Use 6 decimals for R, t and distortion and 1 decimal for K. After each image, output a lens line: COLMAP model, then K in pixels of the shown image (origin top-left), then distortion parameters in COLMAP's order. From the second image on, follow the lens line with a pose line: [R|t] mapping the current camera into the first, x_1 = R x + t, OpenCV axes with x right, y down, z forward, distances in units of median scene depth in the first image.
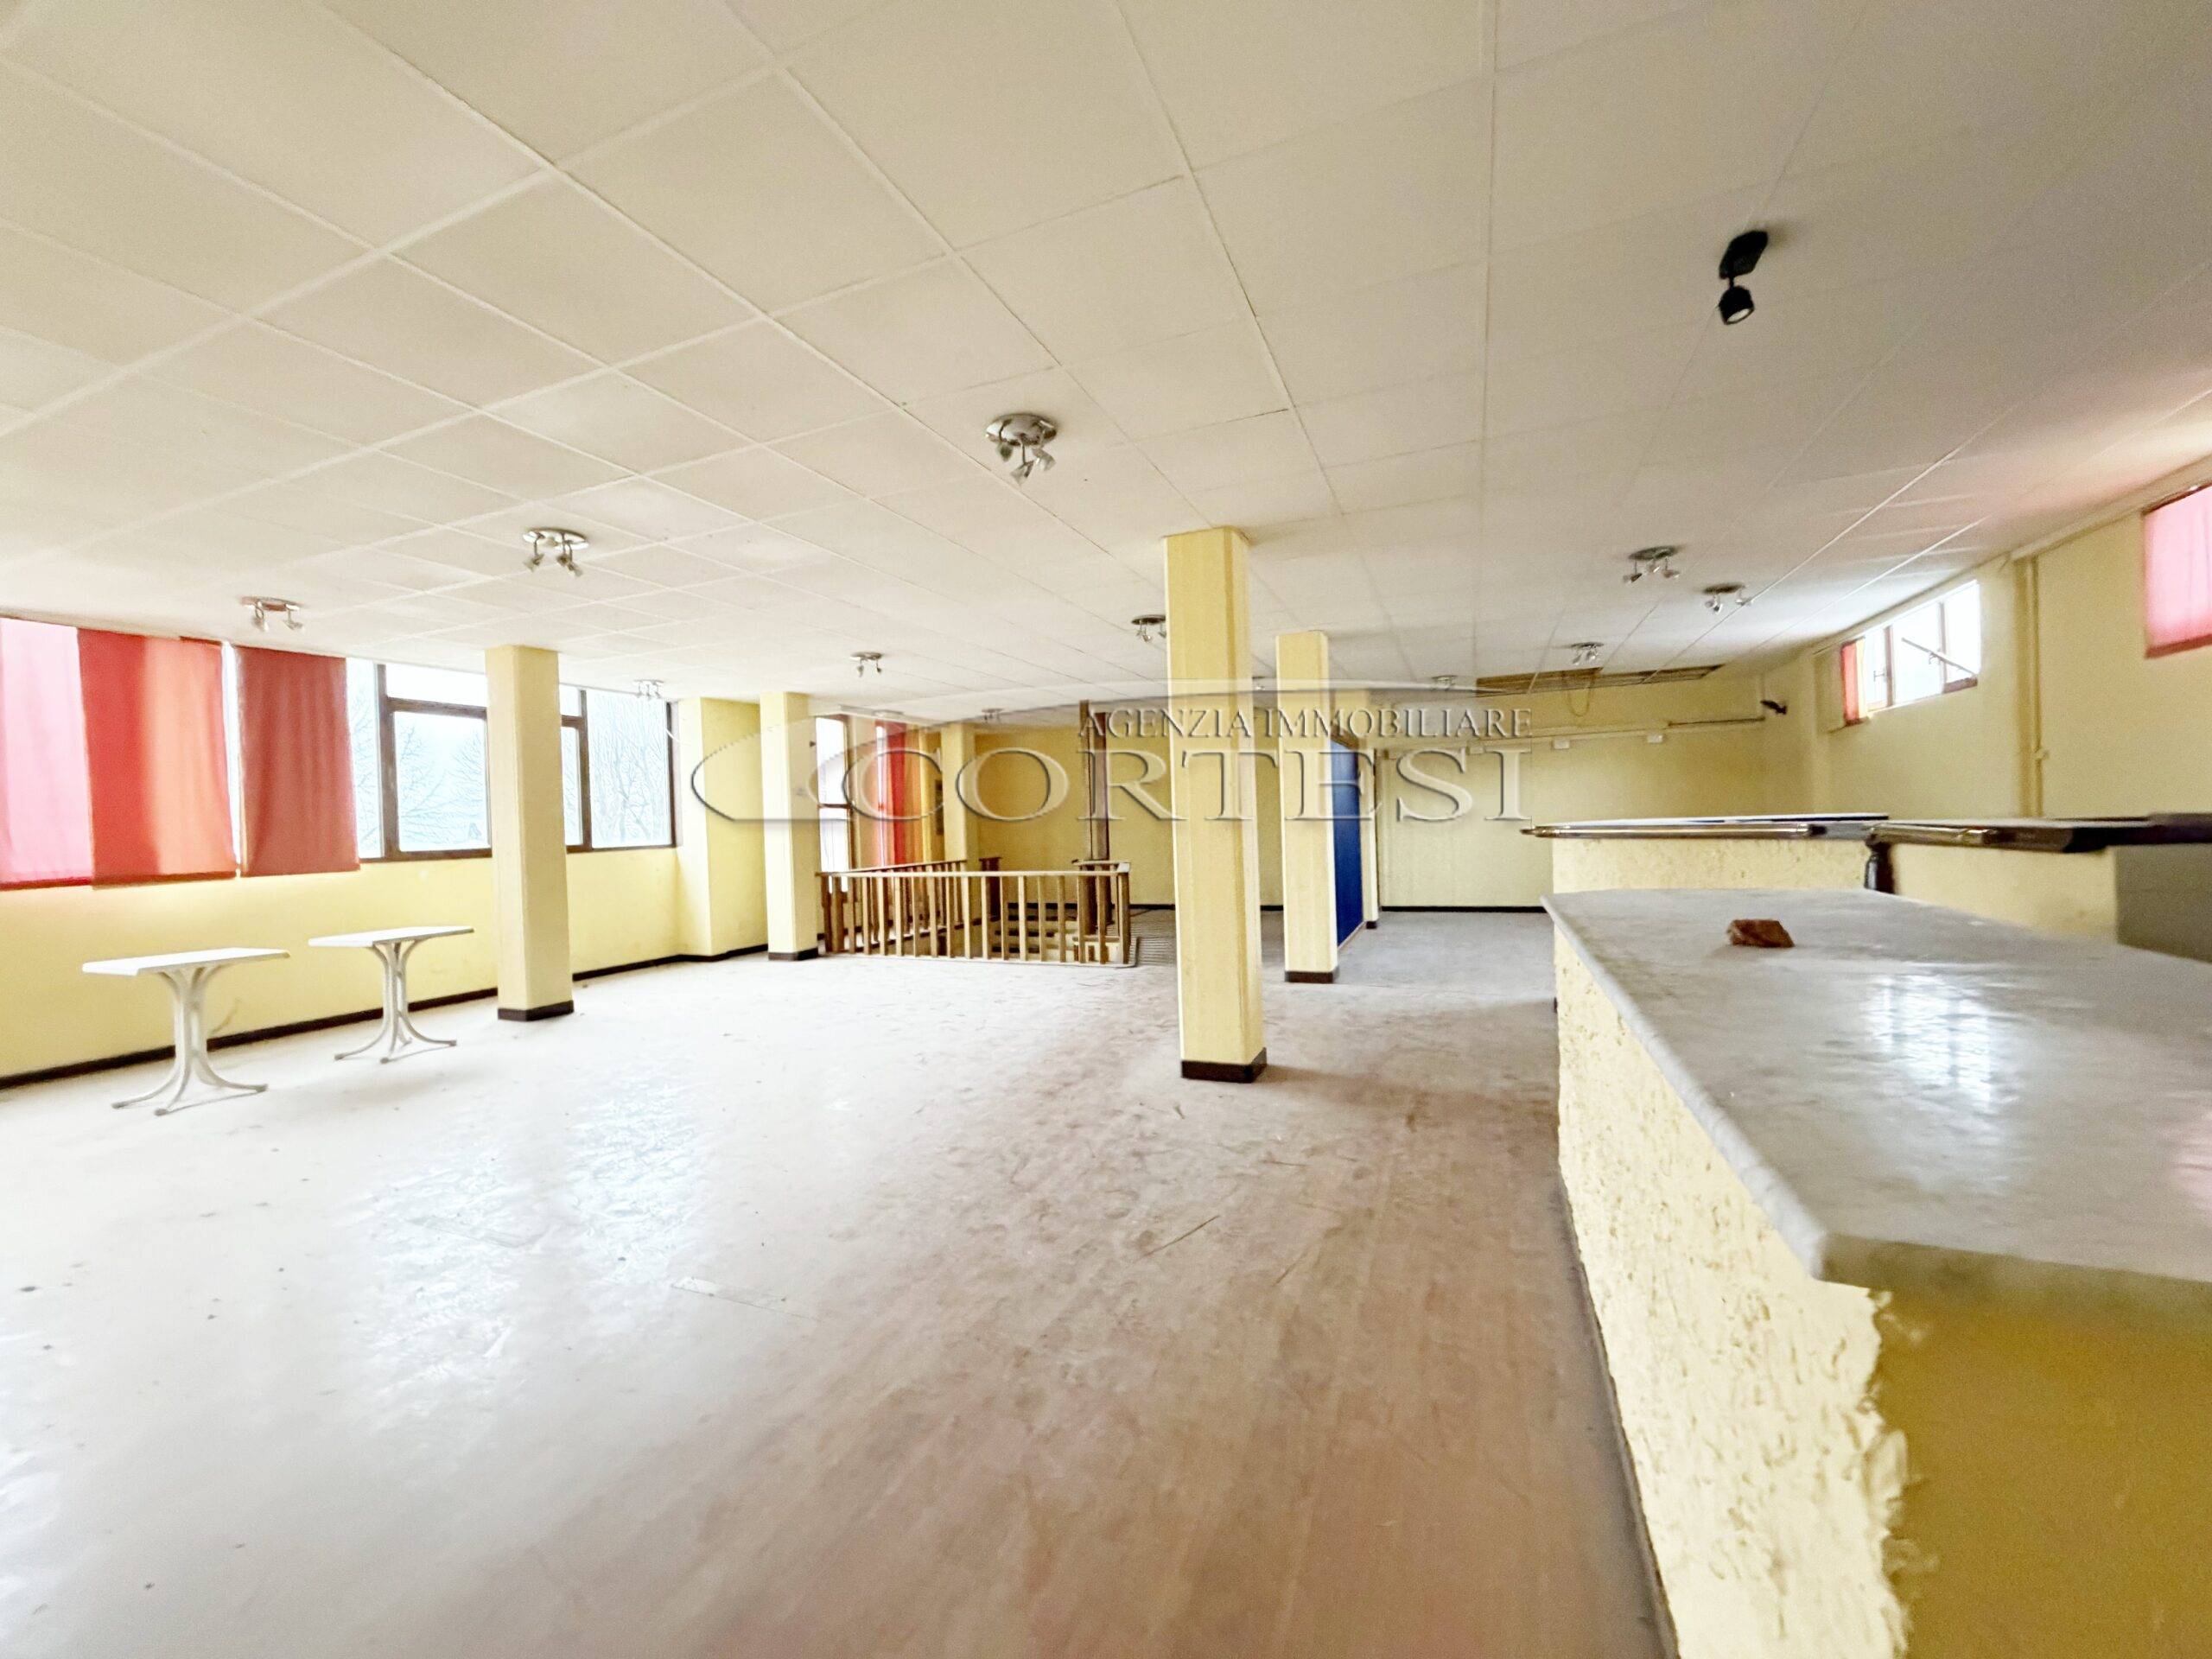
lens RADIAL K [[878.3, 0, 1103.4], [0, 878.3, 828.3], [0, 0, 1]] dist [-0.000742, 0.000372]
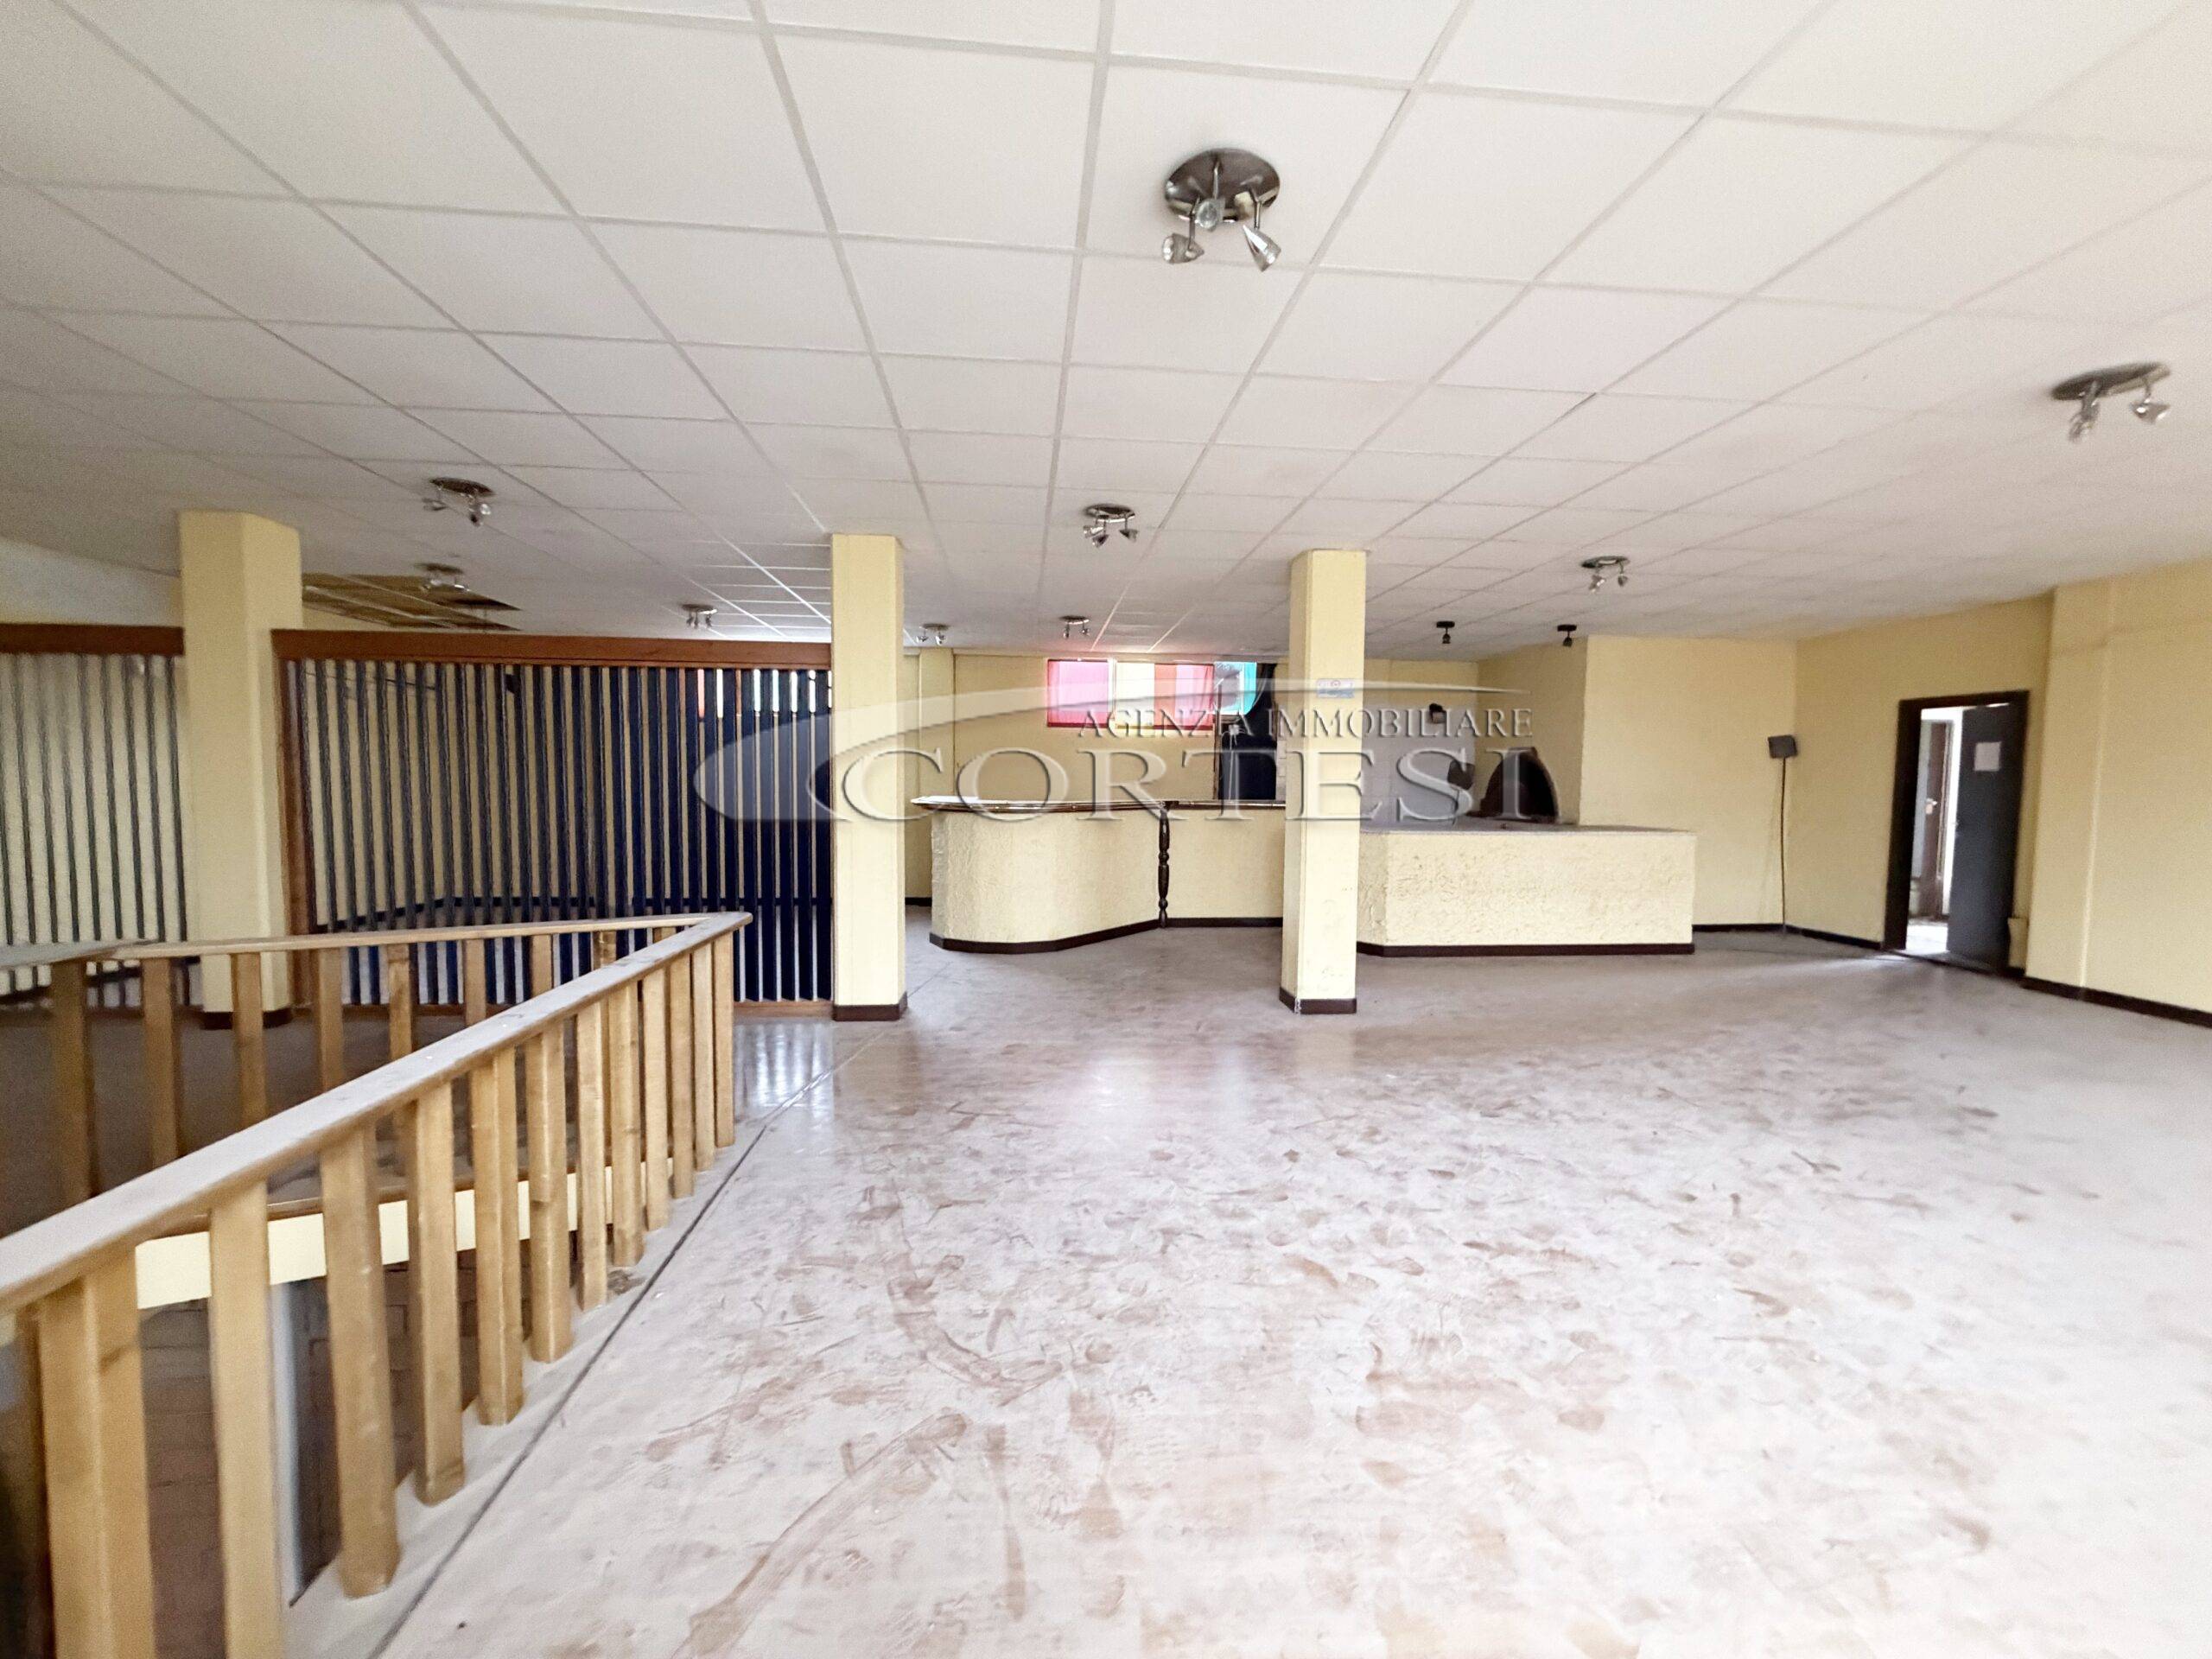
lens RADIAL K [[878.3, 0, 1100.1], [0, 878.3, 826.8], [0, 0, 1]] dist [-0.000742, 0.000372]
pose [[-0.470498, -0.021764, 0.882133, -0.519465], [0.011369, 0.999463, 0.030723, -0.005199], [-0.882328, 0.024484, -0.469998, 1.220032]]
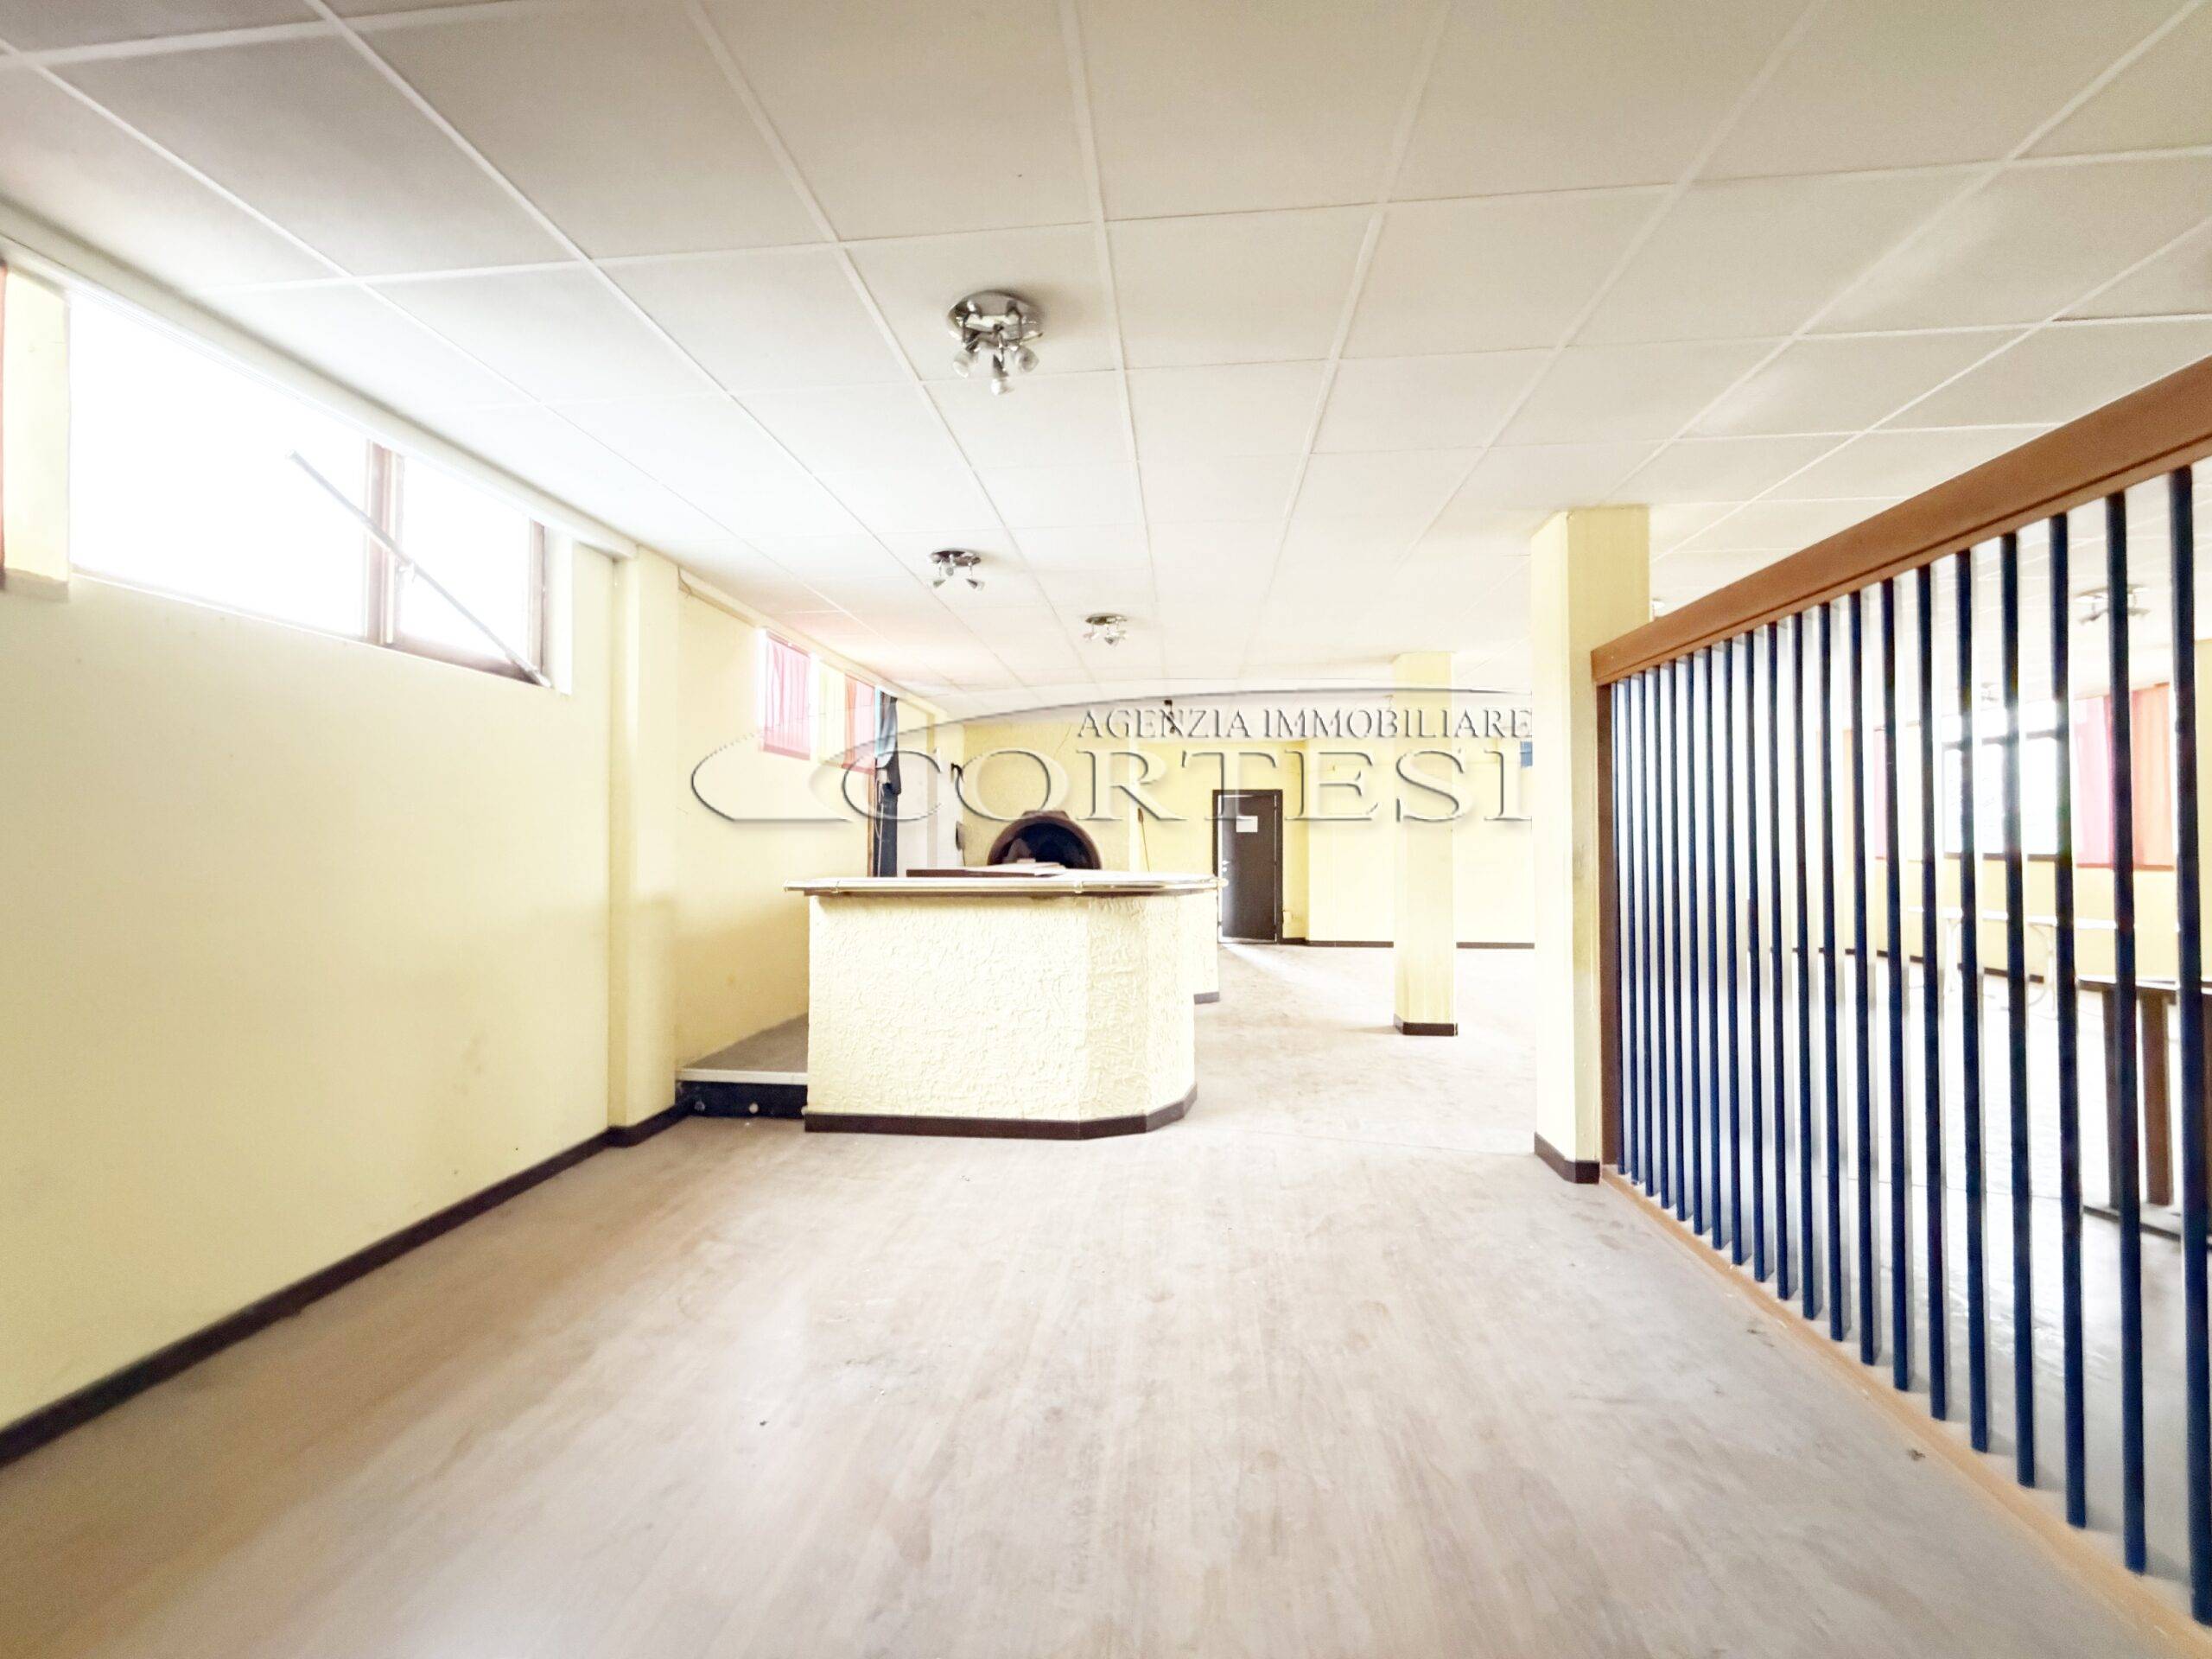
lens RADIAL K [[878.3, 0, 1109.9], [0, 878.3, 831.9], [0, 0, 1]] dist [-0.000742, 0.000372]
pose [[-0.953928, 0.025958, -0.298910, 0.690521], [0.025452, 0.999660, 0.005585, -0.044248], [0.298953, -0.002280, -0.954265, 1.481438]]
